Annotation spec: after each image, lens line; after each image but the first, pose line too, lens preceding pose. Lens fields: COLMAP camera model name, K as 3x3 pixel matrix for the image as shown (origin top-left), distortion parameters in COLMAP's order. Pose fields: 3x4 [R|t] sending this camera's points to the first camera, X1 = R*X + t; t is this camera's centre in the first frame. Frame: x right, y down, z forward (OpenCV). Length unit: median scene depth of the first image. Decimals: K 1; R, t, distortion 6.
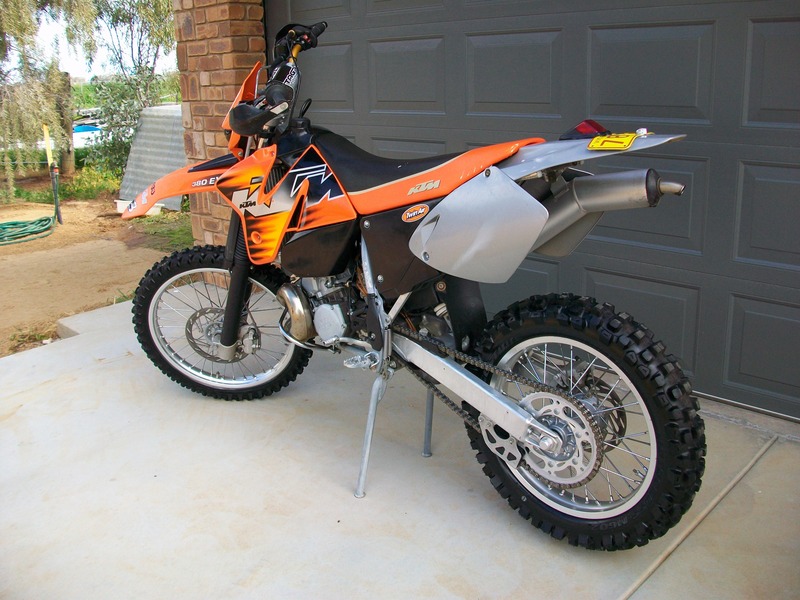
lens RADIAL K [[768.2, 0, 400.0], [0, 768.2, 300.0], [0, 0, 1]] dist [-0.101032, 0.011844]
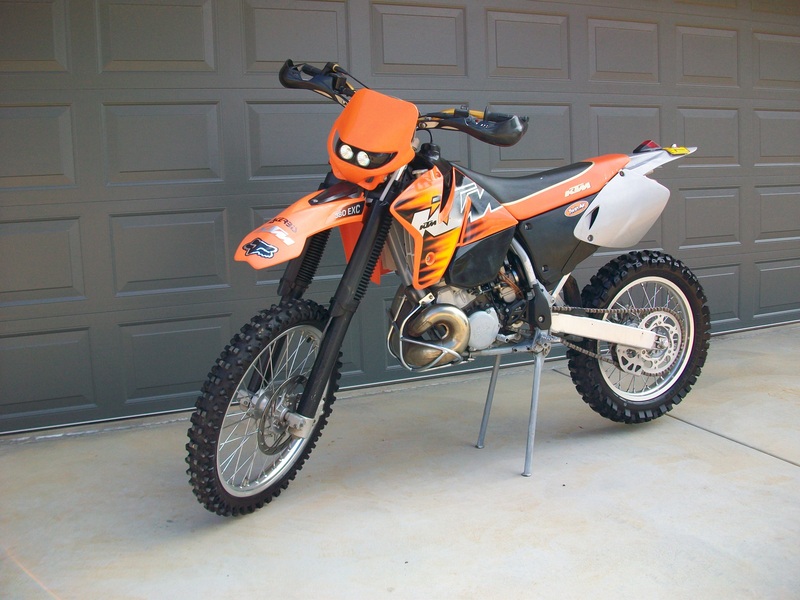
lens RADIAL K [[758.2, 0, 400.0], [0, 758.2, 300.0], [0, 0, 1]] dist [-0.098936, 0.010150]
pose [[0.393212, -0.119256, 0.911681, -1.180186], [0.290513, 0.956871, -0.000133, -0.044665], [-0.872345, 0.264908, 0.410898, 0.691101]]
